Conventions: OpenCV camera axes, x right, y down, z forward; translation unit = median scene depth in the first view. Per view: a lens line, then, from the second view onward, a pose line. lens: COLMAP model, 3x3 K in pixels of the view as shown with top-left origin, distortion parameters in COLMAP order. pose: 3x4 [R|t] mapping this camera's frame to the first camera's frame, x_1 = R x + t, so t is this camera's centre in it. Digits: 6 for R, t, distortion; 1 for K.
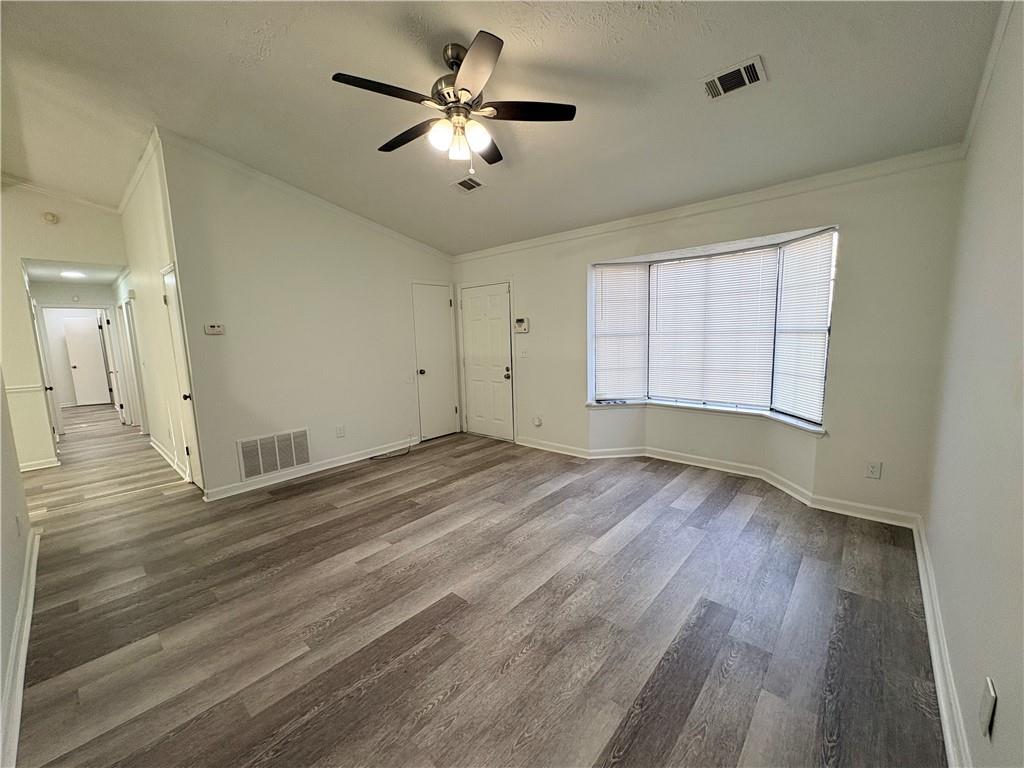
lens RADIAL K [[407.6, 0, 512.8], [0, 407.6, 385.6], [0, 0, 1]] dist [-0.002291, -0.000198]
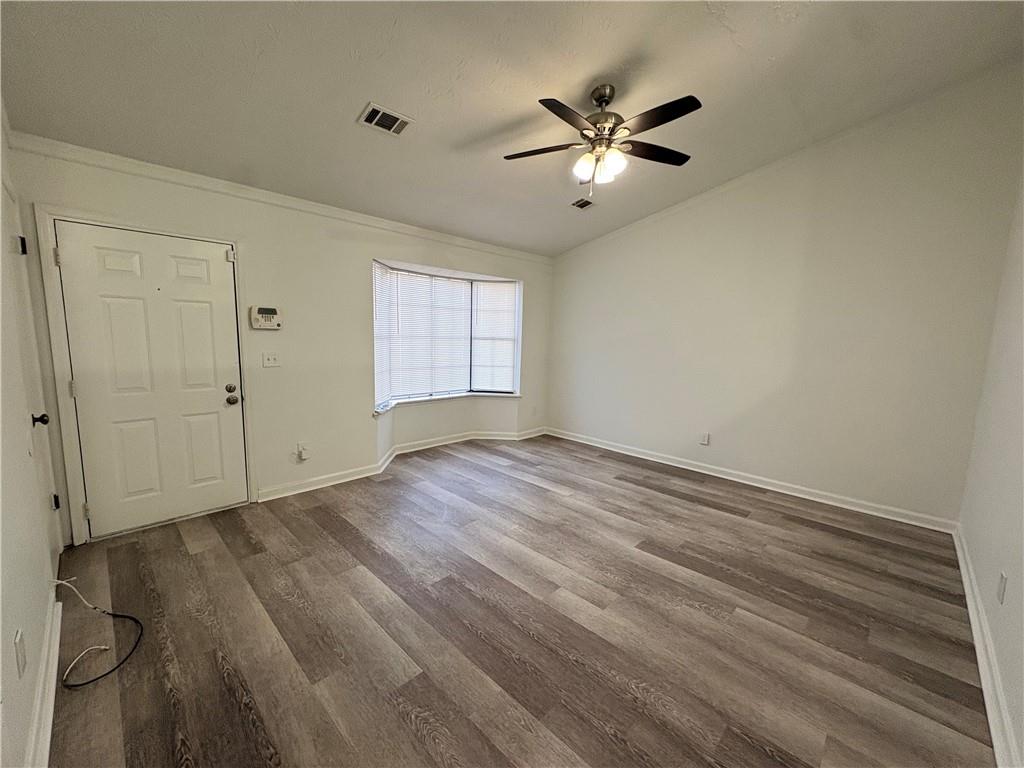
lens RADIAL K [[407.6, 0, 512.8], [0, 407.6, 385.6], [0, 0, 1]] dist [-0.002291, -0.000198]
pose [[0.044364, -0.093784, 0.994604, -0.919531], [0.106044, 0.990401, 0.088658, -0.083601], [-0.993371, 0.101539, 0.053883, 0.856373]]
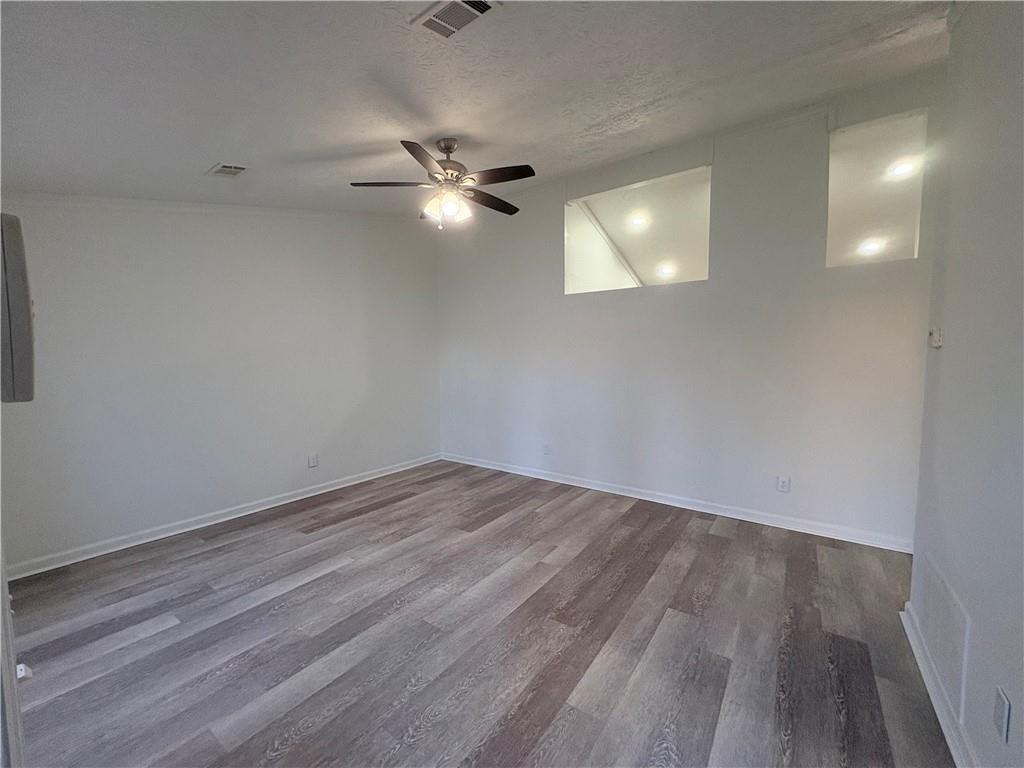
lens RADIAL K [[407.6, 0, 512.8], [0, 407.6, 385.6], [0, 0, 1]] dist [-0.002291, -0.000198]
pose [[-0.993520, 0.044632, -0.104525, -0.116810], [0.022311, 0.978363, 0.205691, -0.220139], [0.111444, 0.202026, -0.973019, 1.616286]]
